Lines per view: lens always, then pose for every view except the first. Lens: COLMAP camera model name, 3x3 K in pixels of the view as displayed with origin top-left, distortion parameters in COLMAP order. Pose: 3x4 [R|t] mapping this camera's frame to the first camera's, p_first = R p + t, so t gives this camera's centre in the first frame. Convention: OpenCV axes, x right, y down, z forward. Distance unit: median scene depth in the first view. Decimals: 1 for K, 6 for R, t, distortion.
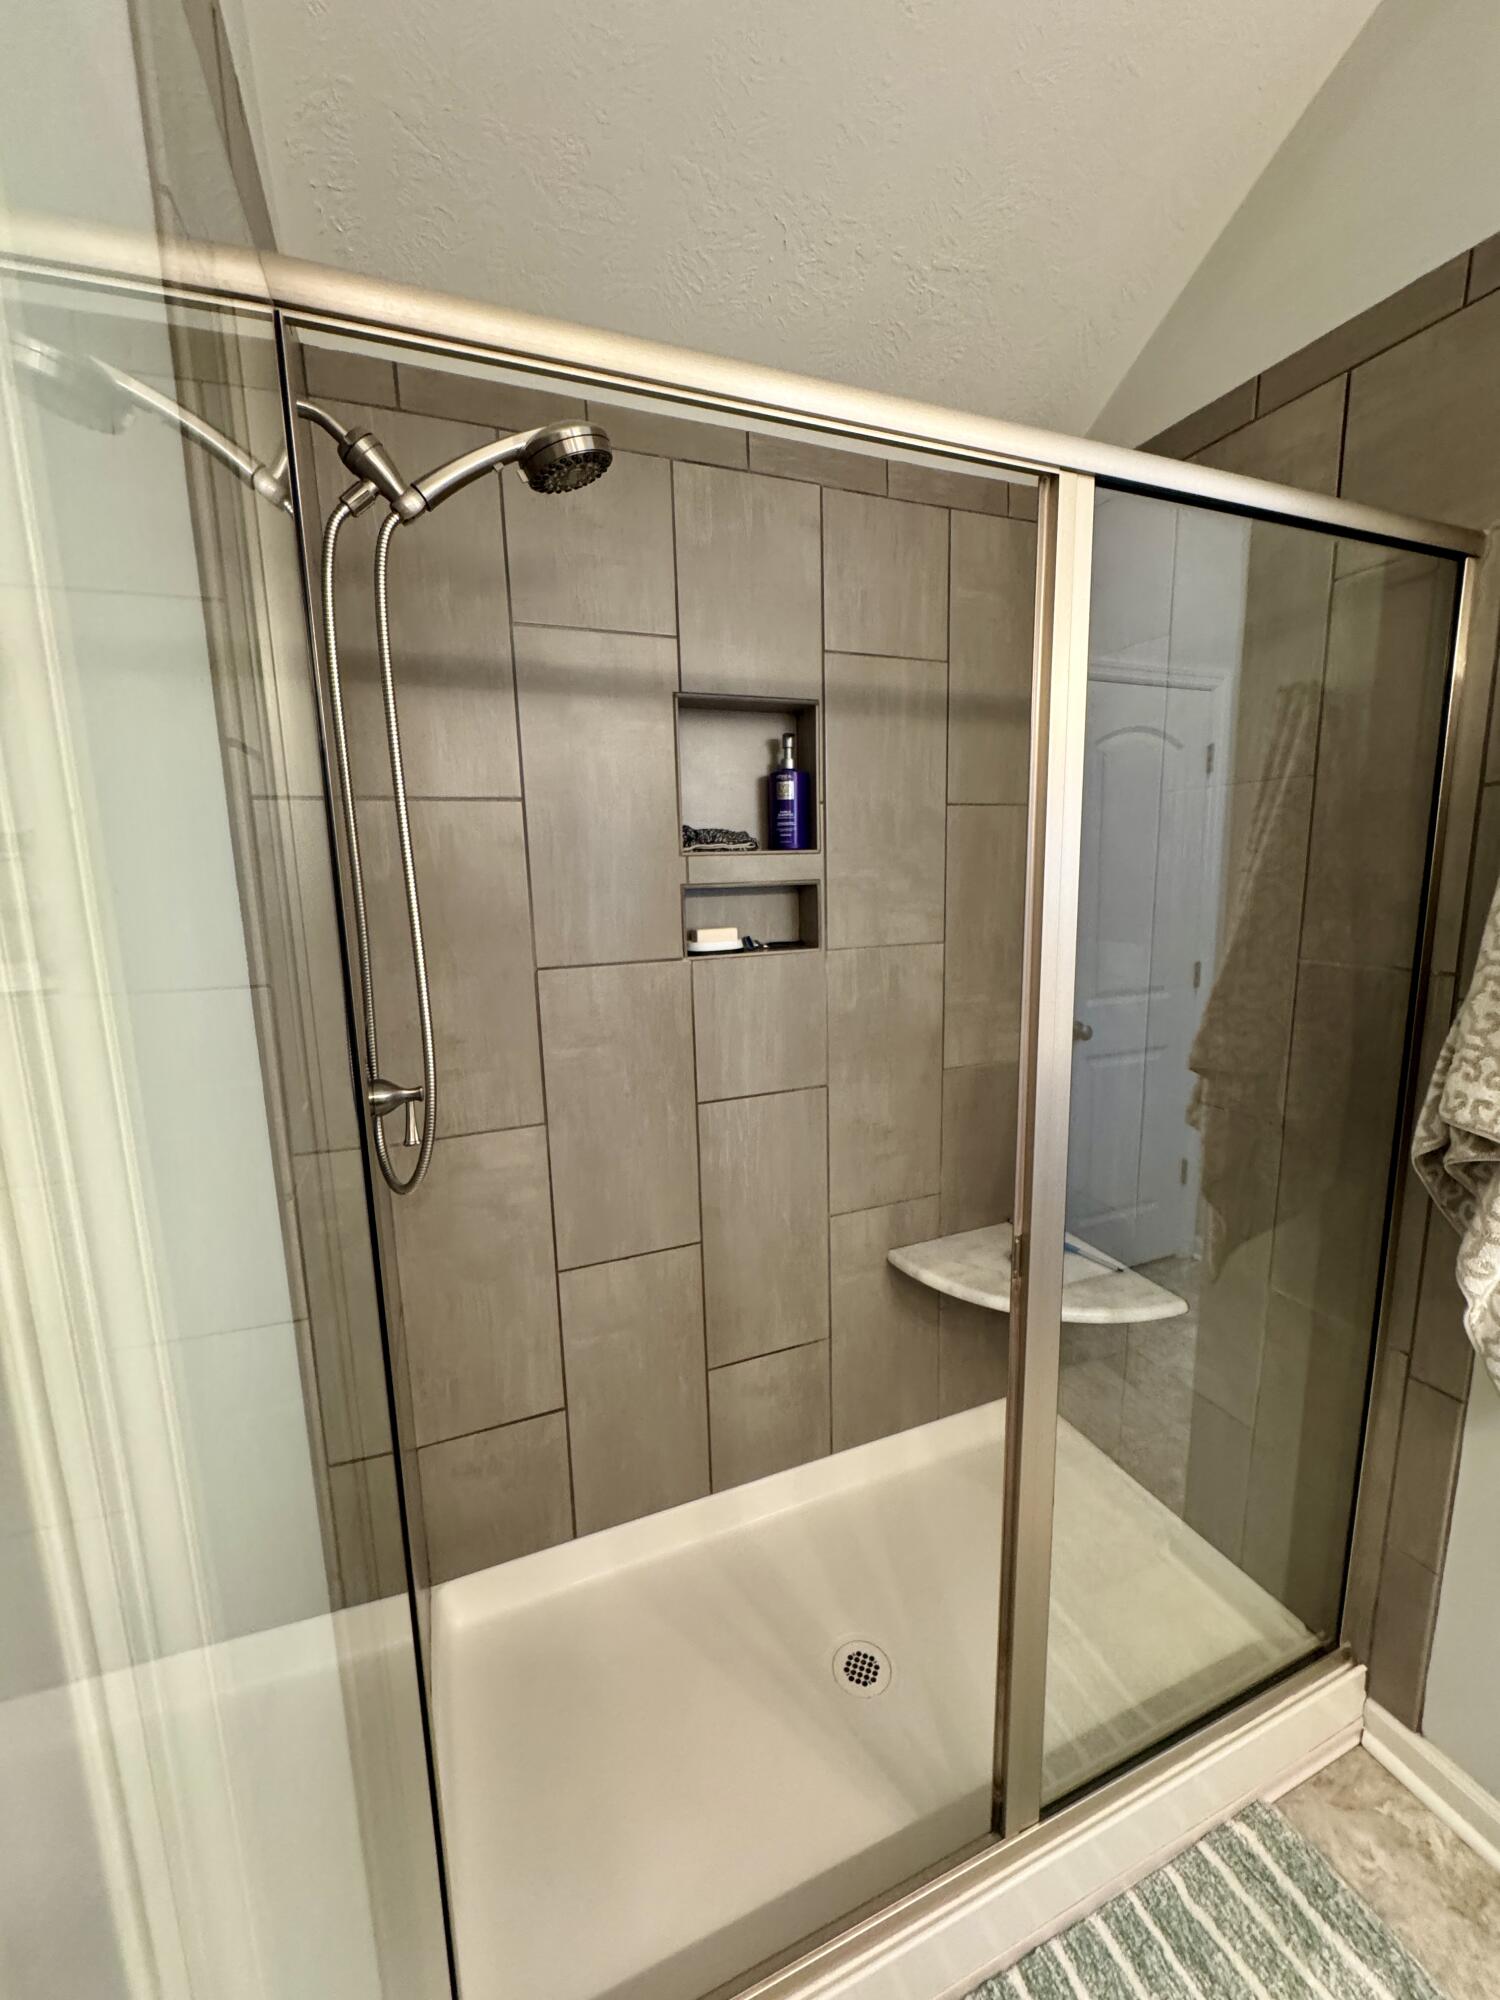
lens RADIAL K [[796.9, 0, 756.3], [0, 796.9, 995.2], [0, 0, 1]] dist [-0.003241, 0.001006]
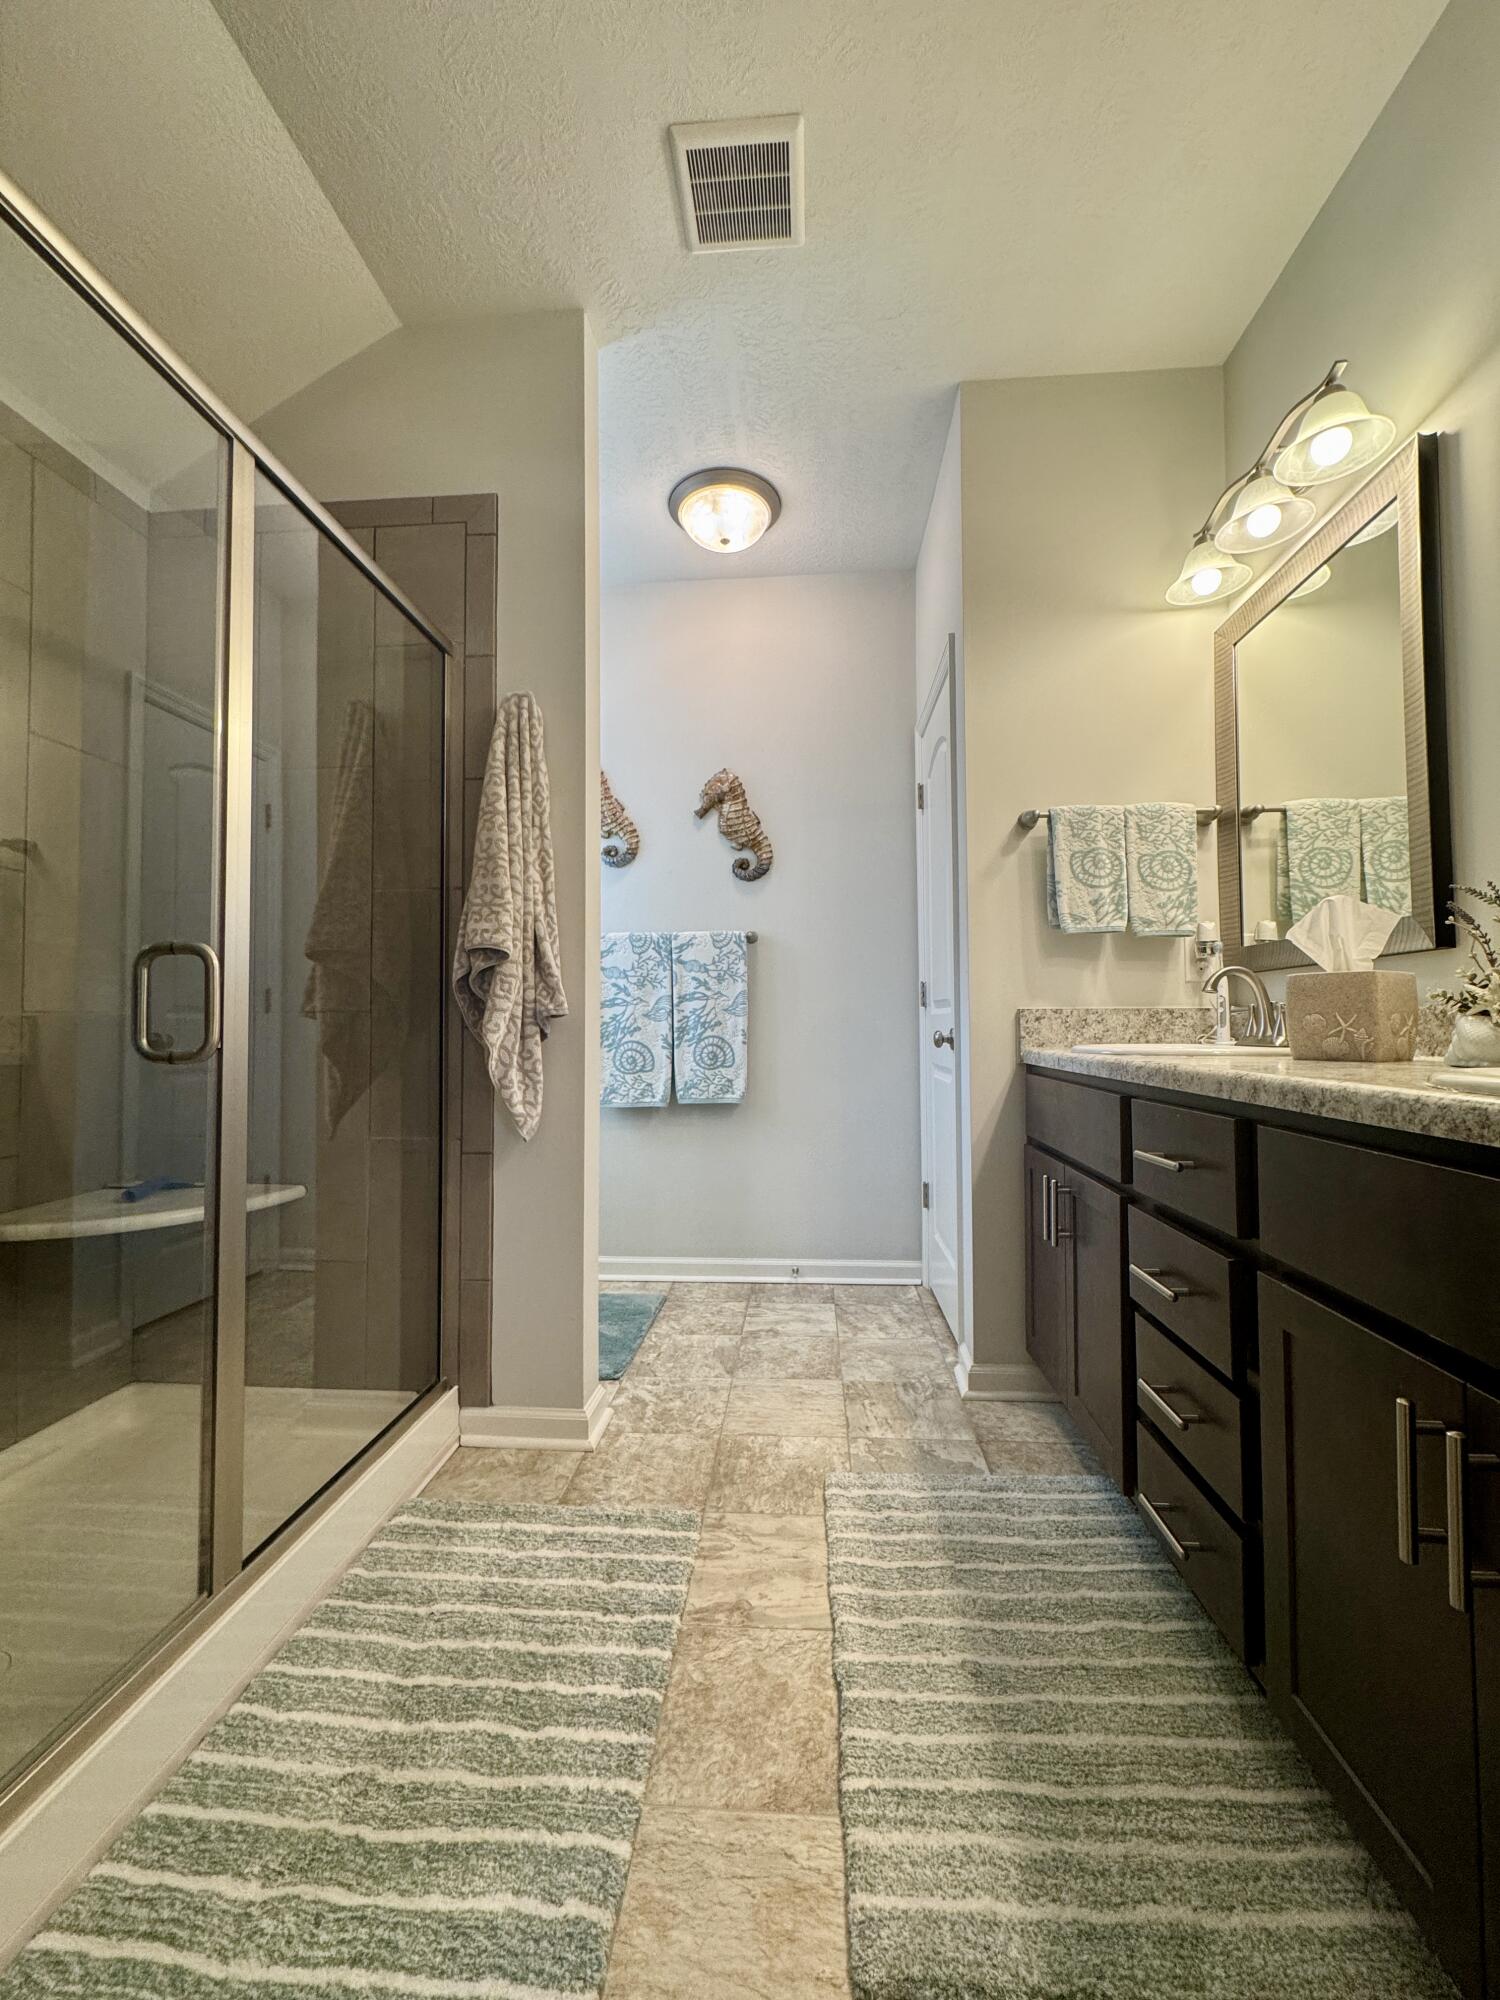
lens RADIAL K [[796.9, 0, 754.6], [0, 796.9, 1001.7], [0, 0, 1]] dist [-0.003241, 0.001006]
pose [[0.445809, 0.049591, 0.893754, -0.300702], [0.144099, 0.981466, -0.126335, 0.457772], [-0.883454, 0.185110, 0.430400, -0.200663]]
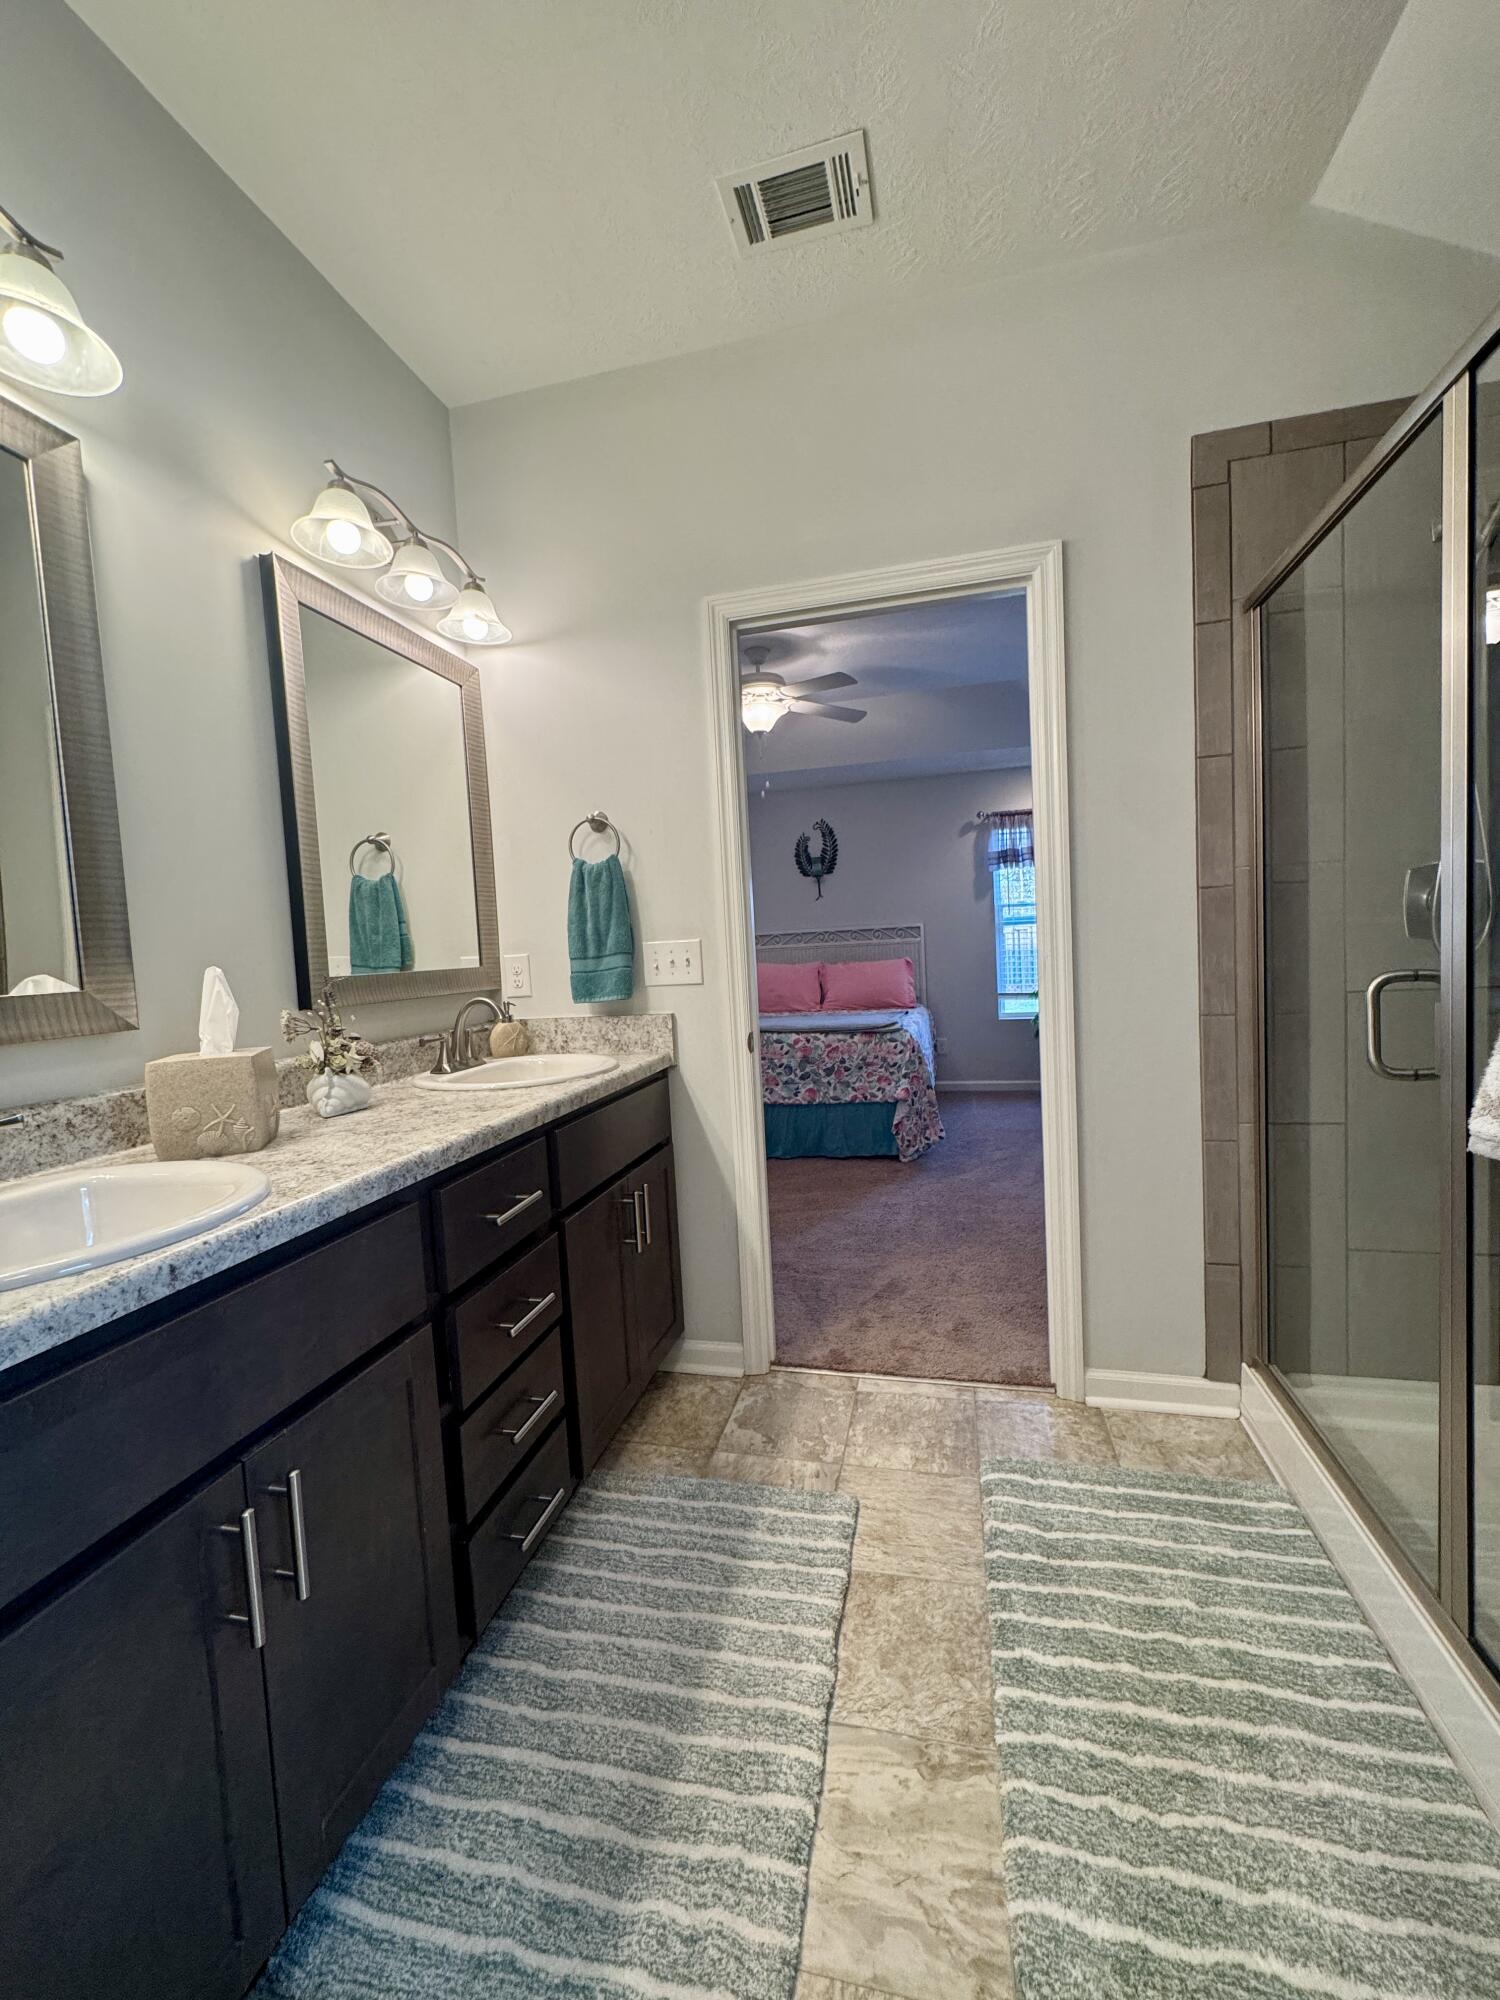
lens RADIAL K [[796.9, 0, 758.2], [0, 796.9, 994.3], [0, 0, 1]] dist [-0.003241, 0.001006]
pose [[-0.581982, 0.098681, -0.807192, 1.408358], [-0.072074, 0.982444, 0.172071, 0.115338], [0.810001, 0.158320, -0.564653, 0.621523]]
